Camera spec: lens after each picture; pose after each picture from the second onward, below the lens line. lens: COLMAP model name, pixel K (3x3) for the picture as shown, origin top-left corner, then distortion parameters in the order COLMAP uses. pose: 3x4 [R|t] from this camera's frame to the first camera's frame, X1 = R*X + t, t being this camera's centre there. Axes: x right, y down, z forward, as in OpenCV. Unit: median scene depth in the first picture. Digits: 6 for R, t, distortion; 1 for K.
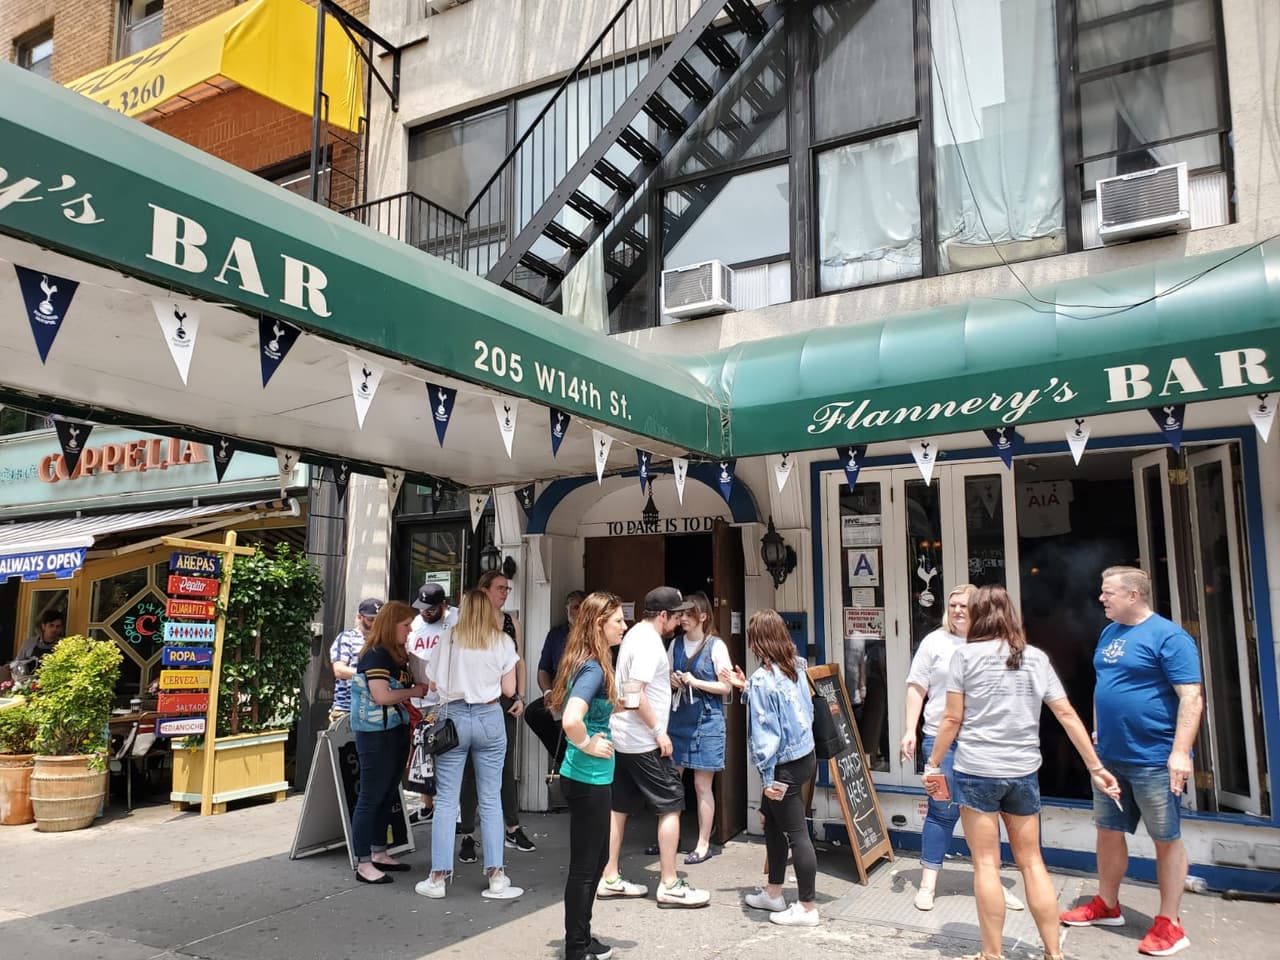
lens RADIAL K [[947.2, 0, 638.1], [0, 947.2, 479.5], [0, 0, 1]] dist [0.078230, -0.087567]
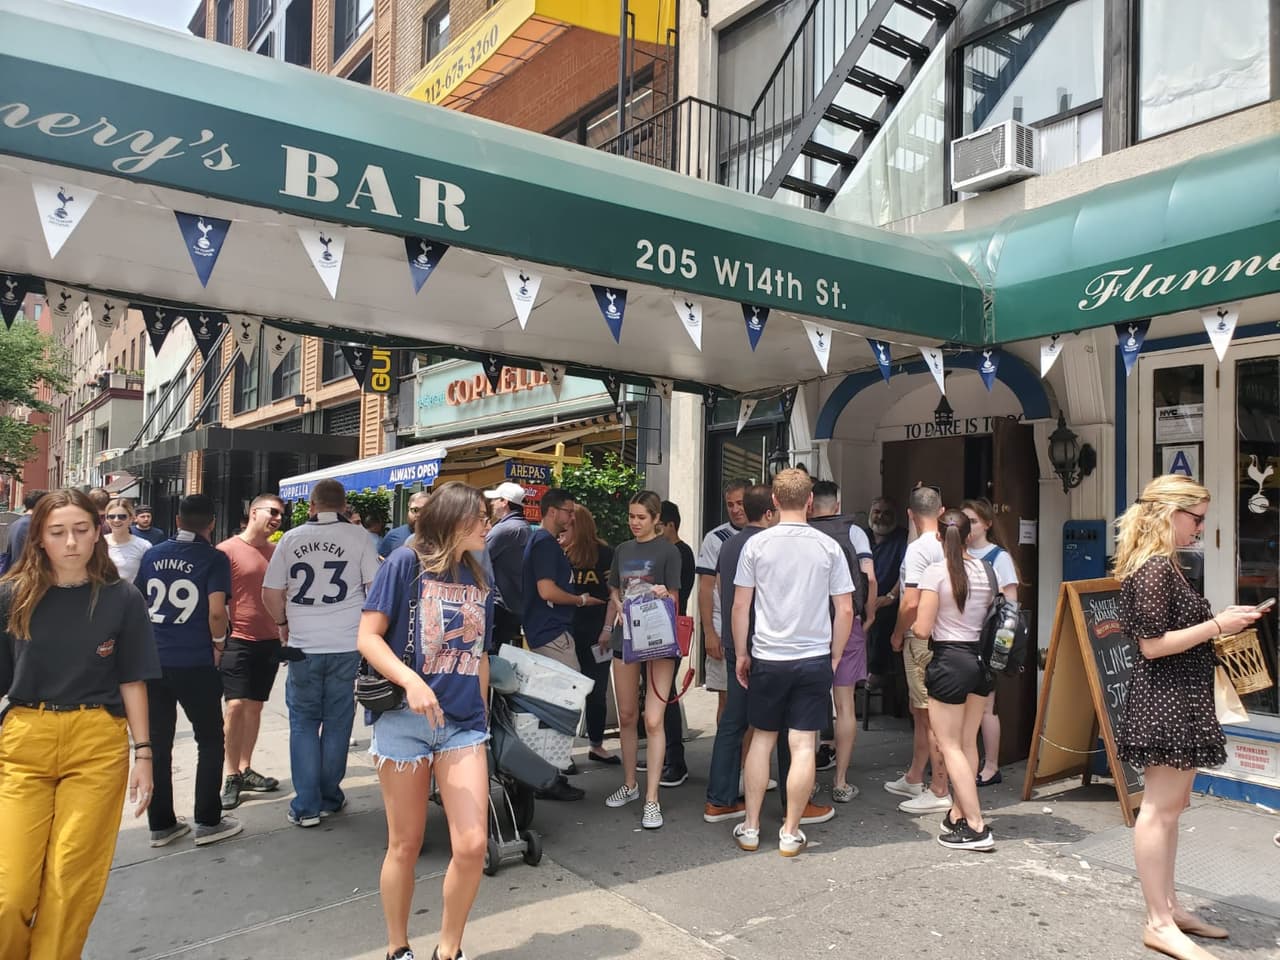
lens RADIAL K [[974.1, 0, 694.8], [0, 974.1, 482.5], [0, 0, 1]] dist [0.016646, -0.003027]
pose [[0.921189, -0.006435, -0.389061, 0.181598], [0.041313, 0.995829, 0.081348, 0.017860], [0.386915, -0.091010, 0.917613, 0.038867]]
